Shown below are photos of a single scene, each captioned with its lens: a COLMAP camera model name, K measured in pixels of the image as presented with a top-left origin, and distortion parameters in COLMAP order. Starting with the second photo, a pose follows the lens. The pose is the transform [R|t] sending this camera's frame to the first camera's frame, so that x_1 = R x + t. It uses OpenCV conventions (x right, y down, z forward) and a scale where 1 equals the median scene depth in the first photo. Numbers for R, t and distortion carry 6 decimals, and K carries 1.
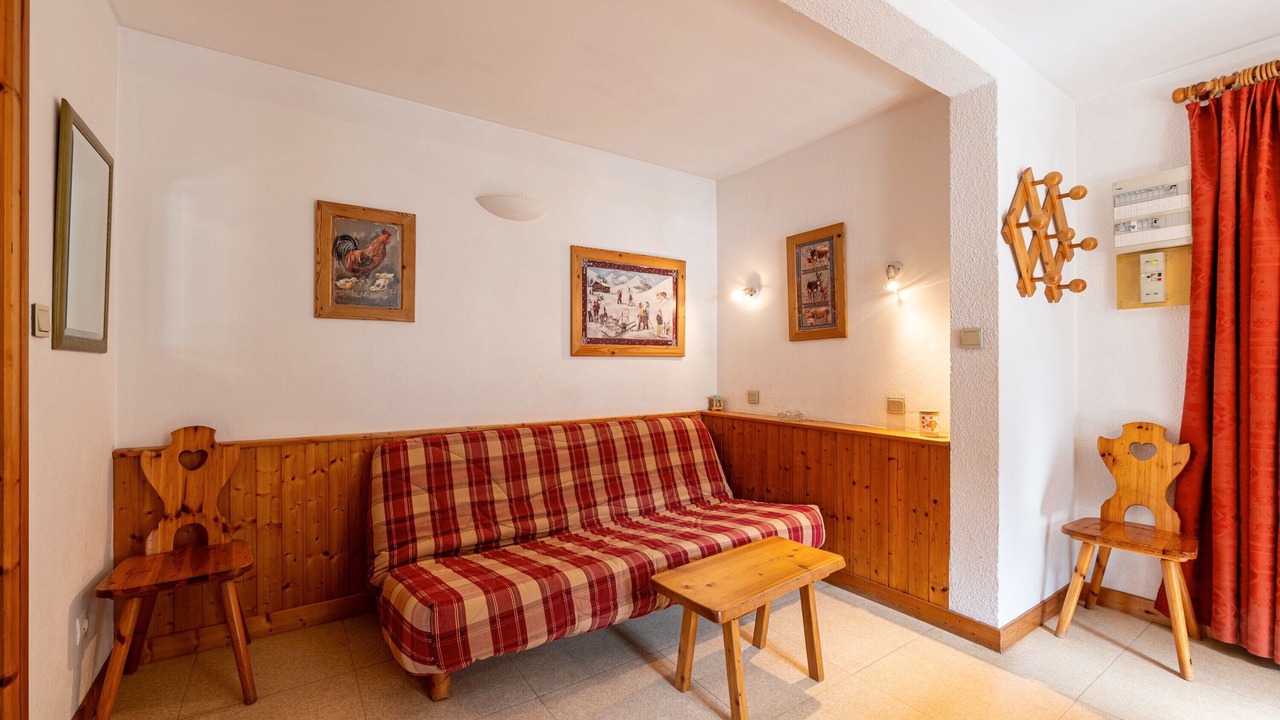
lens RADIAL K [[505.6, 0, 618.4], [0, 505.6, 362.9], [0, 0, 1]] dist [-0.009421, -0.001051]
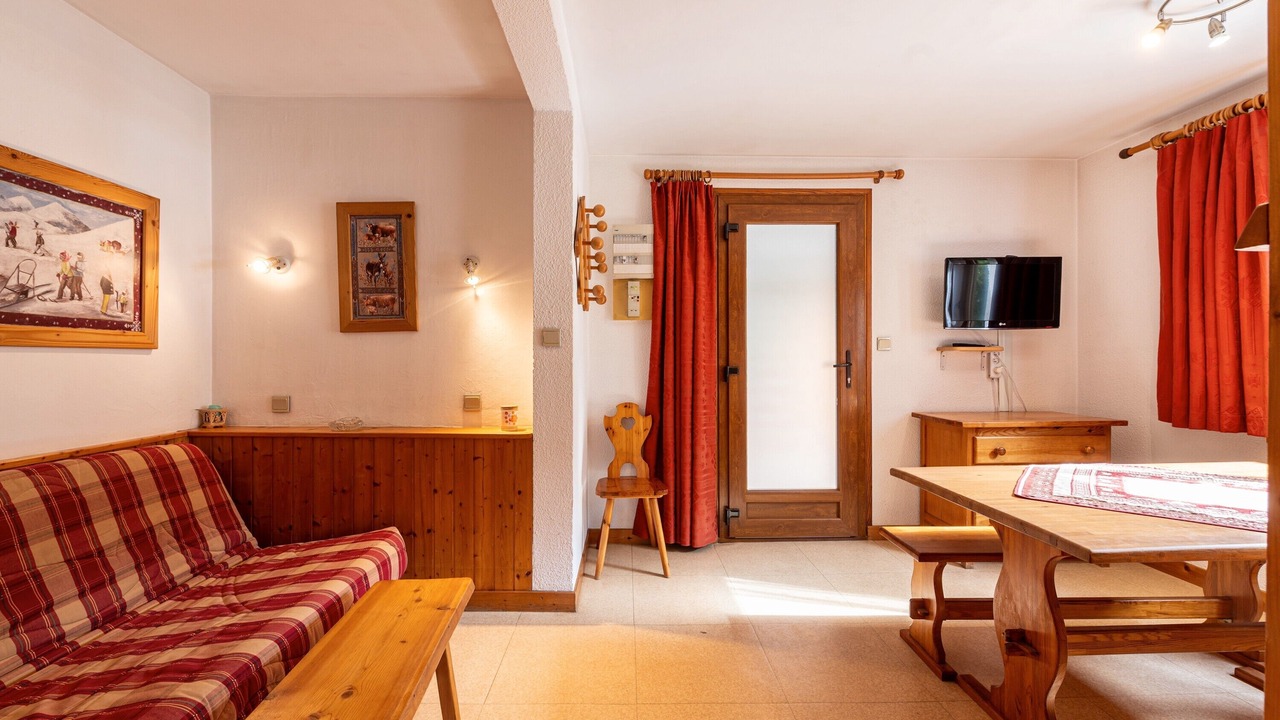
lens RADIAL K [[505.6, 0, 635.3], [0, 505.6, 362.3], [0, 0, 1]] dist [-0.009421, -0.001051]
pose [[0.534783, -0.003203, 0.844983, -0.119306], [-0.002905, 0.999980, 0.005629, -0.000958], [-0.844985, -0.005465, 0.534763, 0.225904]]
